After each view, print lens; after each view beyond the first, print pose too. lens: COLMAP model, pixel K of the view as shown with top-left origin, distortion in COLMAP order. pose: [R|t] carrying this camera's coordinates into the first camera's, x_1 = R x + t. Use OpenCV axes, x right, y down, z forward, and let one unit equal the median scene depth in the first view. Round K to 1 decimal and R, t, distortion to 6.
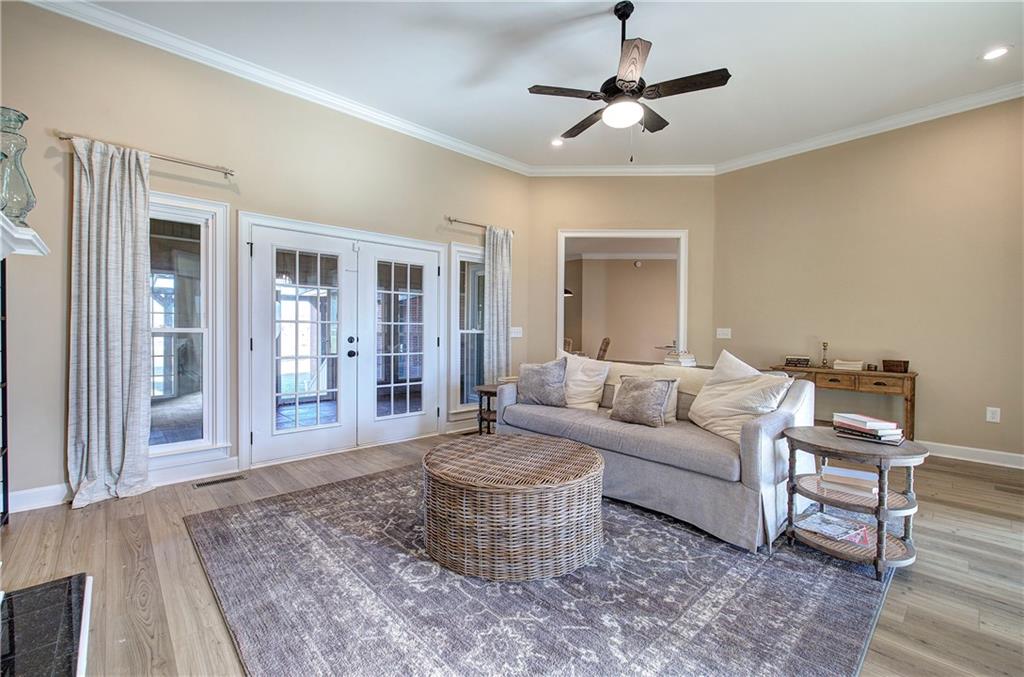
lens RADIAL K [[433.5, 0, 513.4], [0, 433.5, 335.4], [0, 0, 1]] dist [-0.006455, 0.001305]
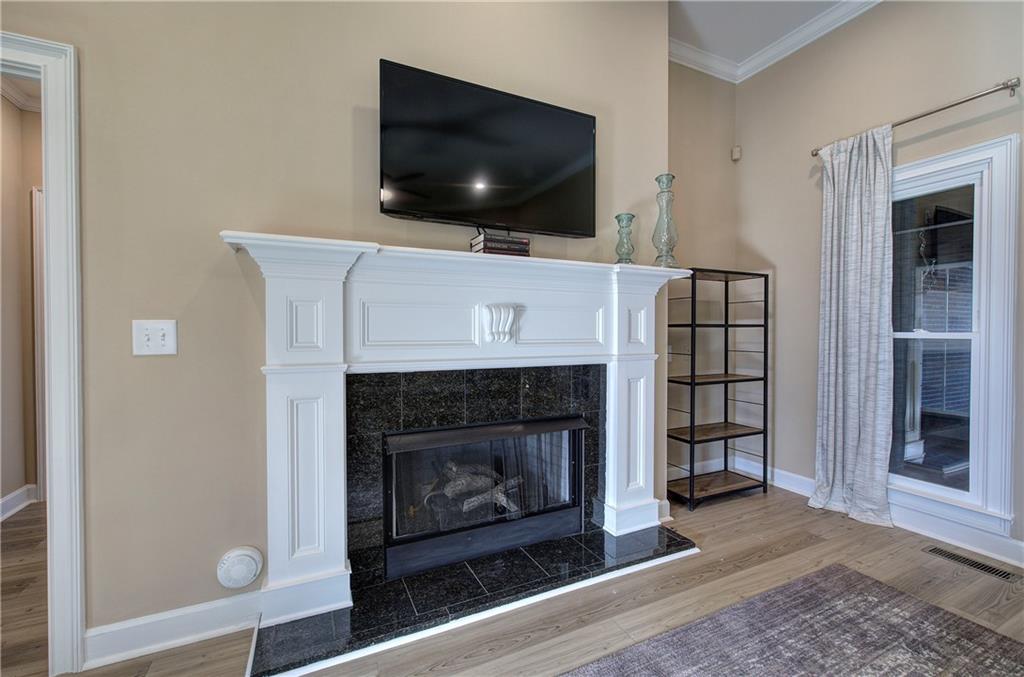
lens RADIAL K [[433.5, 0, 513.7], [0, 433.5, 337.0], [0, 0, 1]] dist [-0.006455, 0.001305]
pose [[-0.295372, 0.007807, -0.955350, 0.182538], [-0.010880, 0.999874, 0.011534, -0.011936], [0.955320, 0.013801, -0.295250, 0.584483]]
